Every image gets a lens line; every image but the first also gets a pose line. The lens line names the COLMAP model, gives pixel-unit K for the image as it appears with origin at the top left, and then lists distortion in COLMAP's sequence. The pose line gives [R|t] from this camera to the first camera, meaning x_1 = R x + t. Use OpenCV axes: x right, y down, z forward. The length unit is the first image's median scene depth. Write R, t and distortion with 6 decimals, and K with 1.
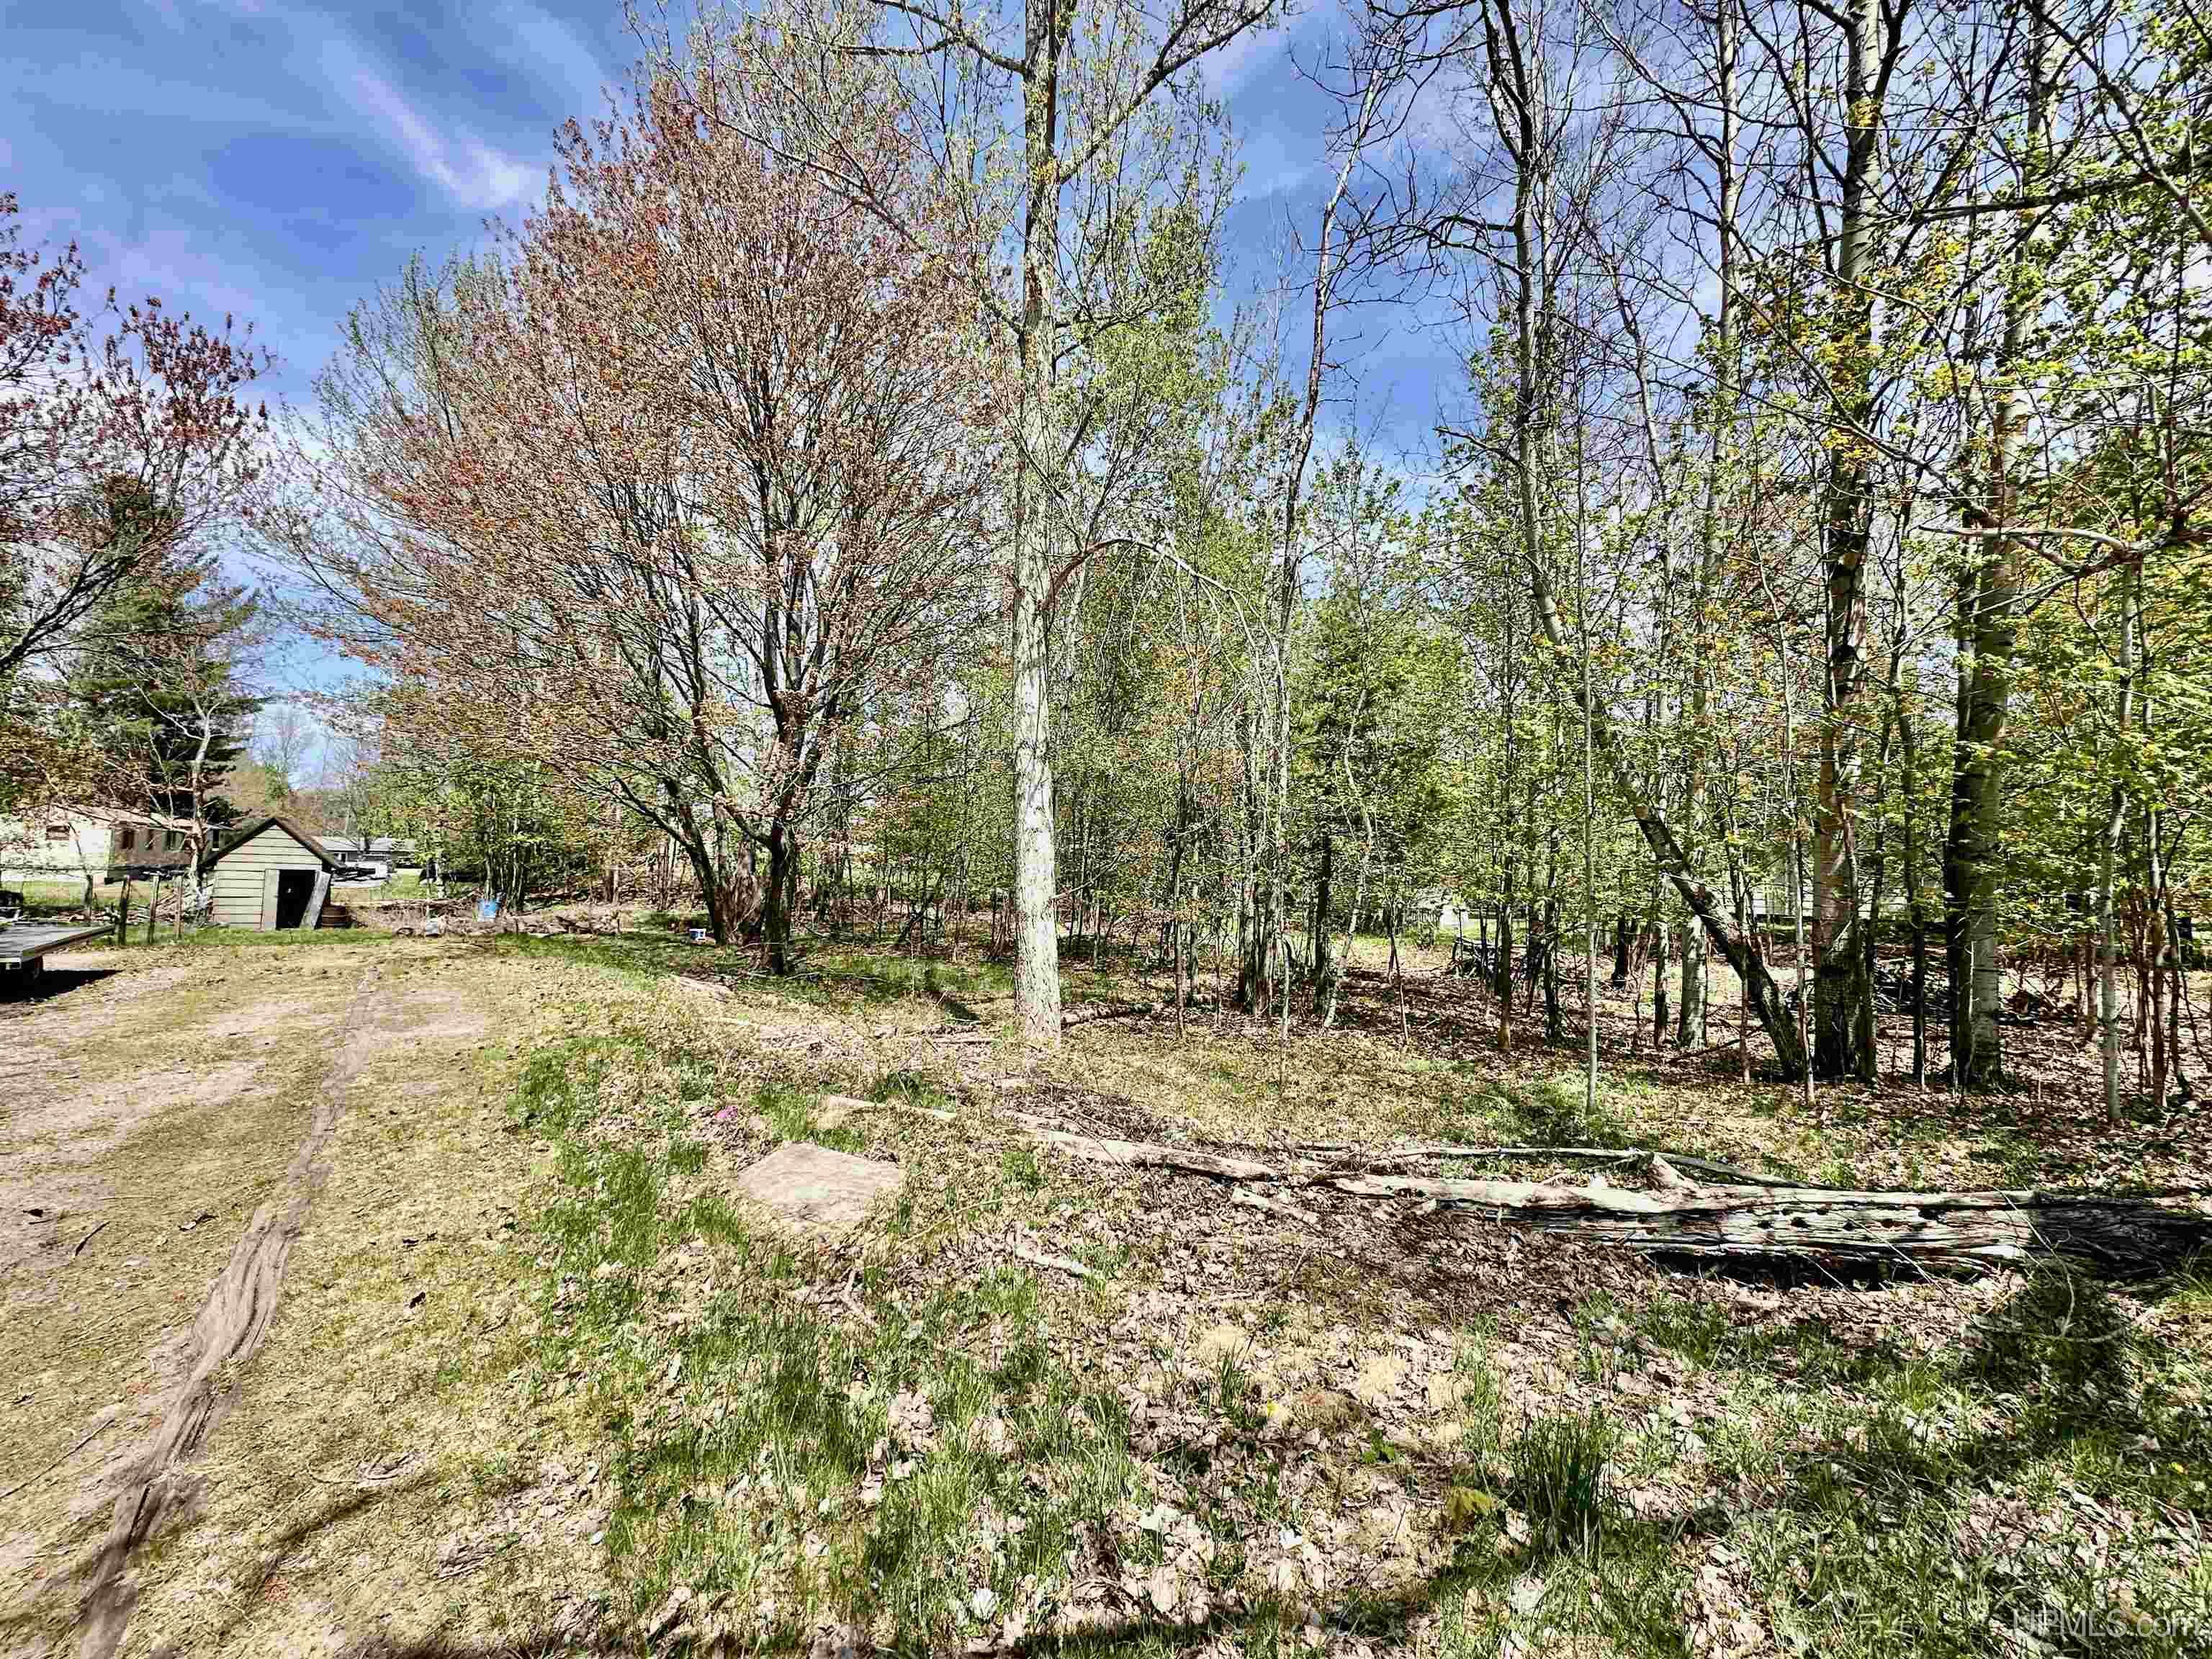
lens RADIAL K [[893.1, 0, 1107.1], [0, 893.1, 830.2], [0, 0, 1]] dist [-0.002289, 0.000597]
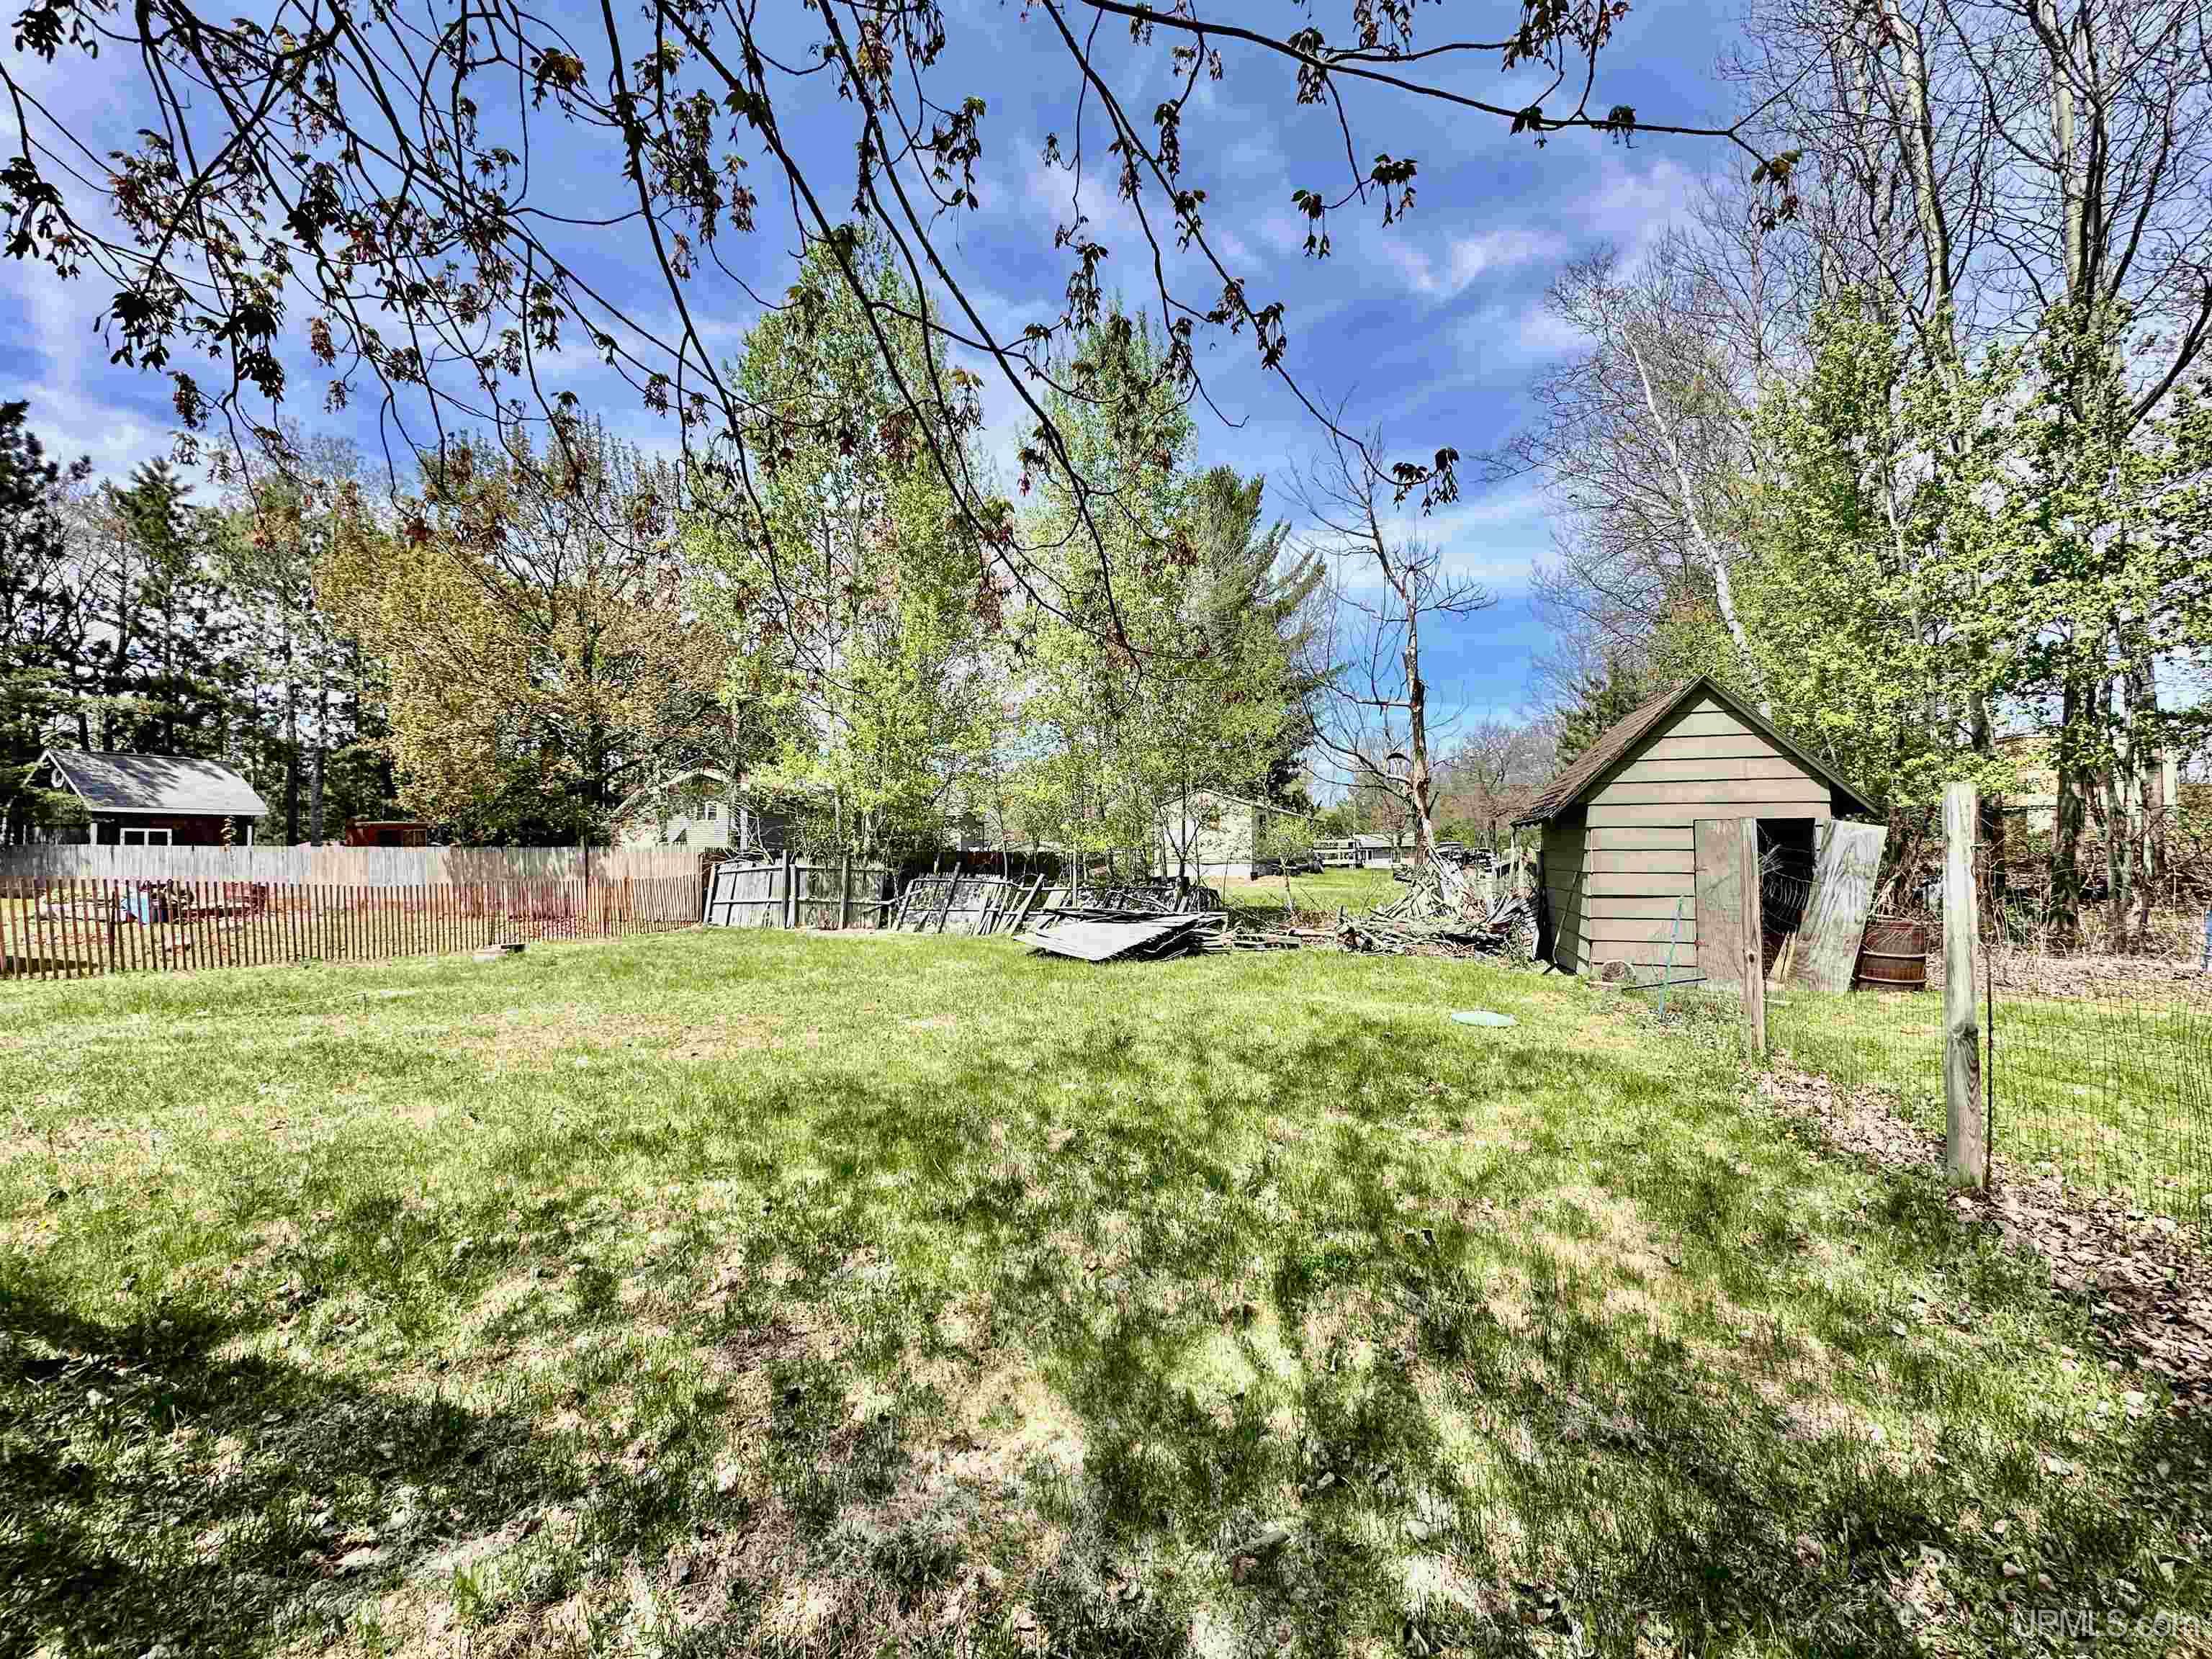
lens RADIAL K [[889.0, 0, 1106.8], [0, 889.0, 829.1], [0, 0, 1]] dist [-0.003161, 0.000371]
pose [[0.596201, -0.061228, -0.800497, -0.762988], [0.062906, 0.997585, -0.029452, 0.041017], [0.800367, -0.032797, 0.598613, 0.562011]]
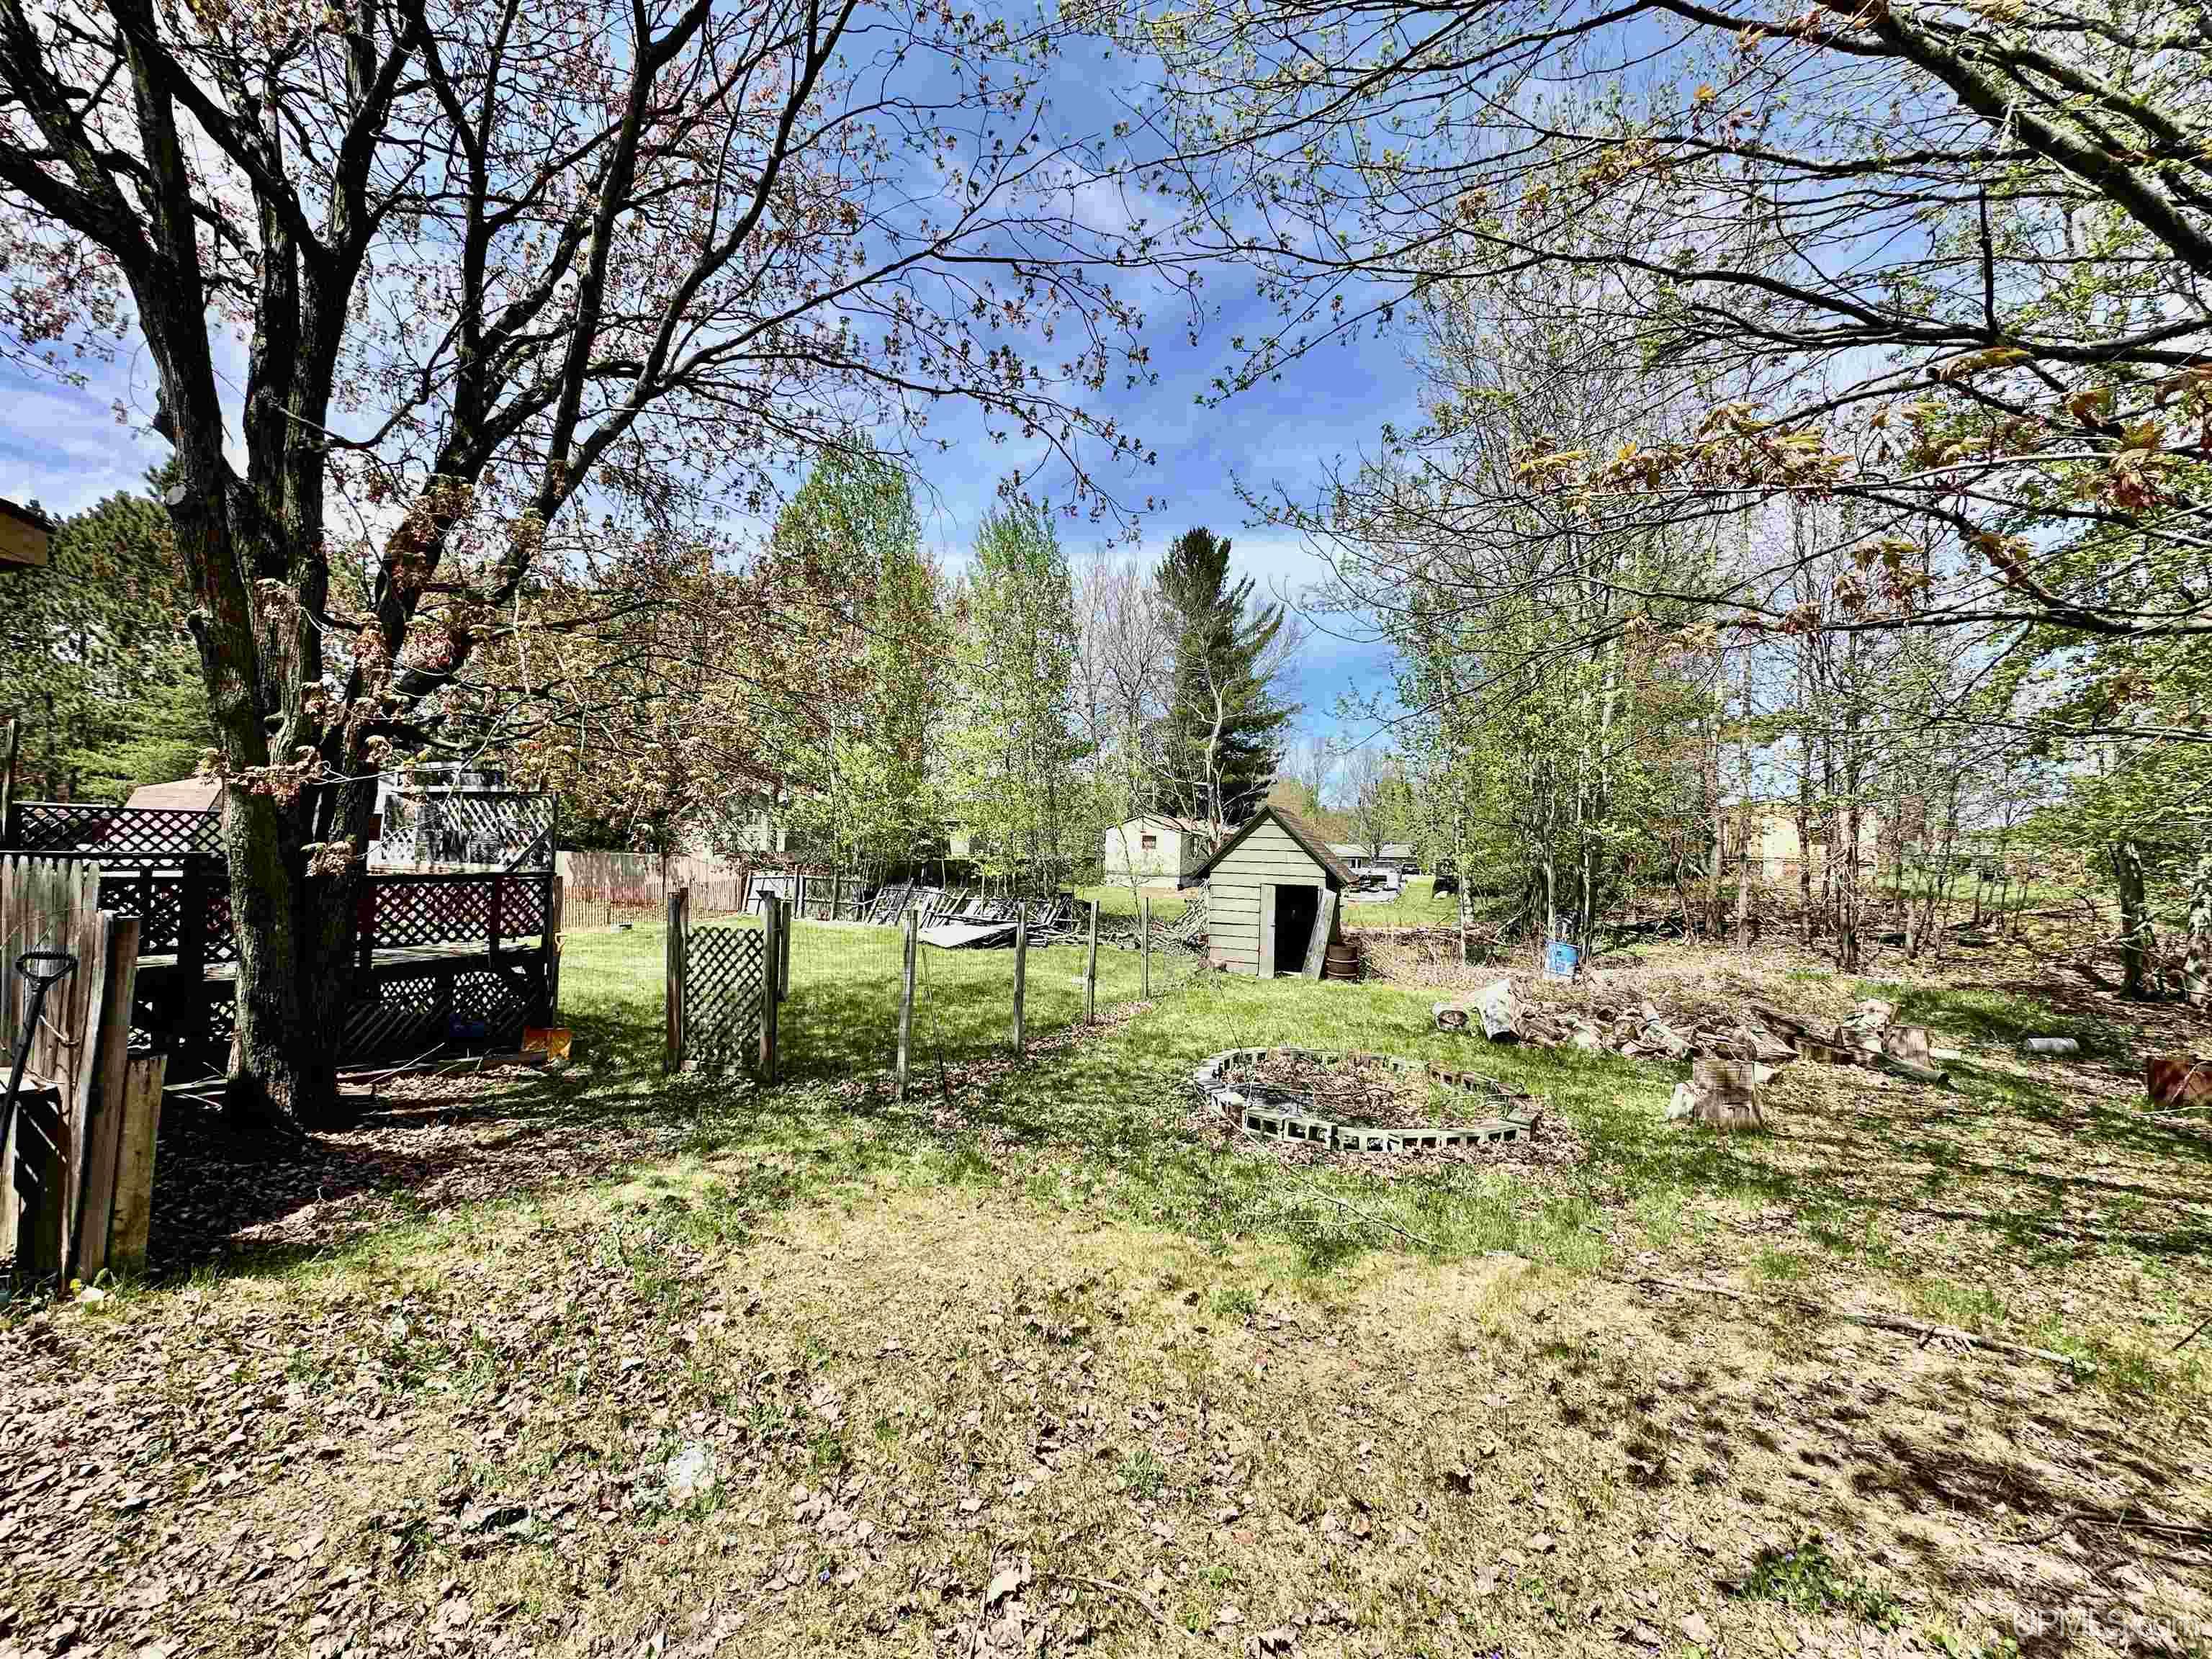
lens RADIAL K [[889.0, 0, 1106.8], [0, 889.0, 829.1], [0, 0, 1]] dist [-0.003161, 0.000371]
pose [[0.550913, -0.034108, -0.833865, -0.429107], [0.028190, 0.999355, -0.022253, 0.013255], [0.834086, -0.011247, 0.551519, 0.512004]]
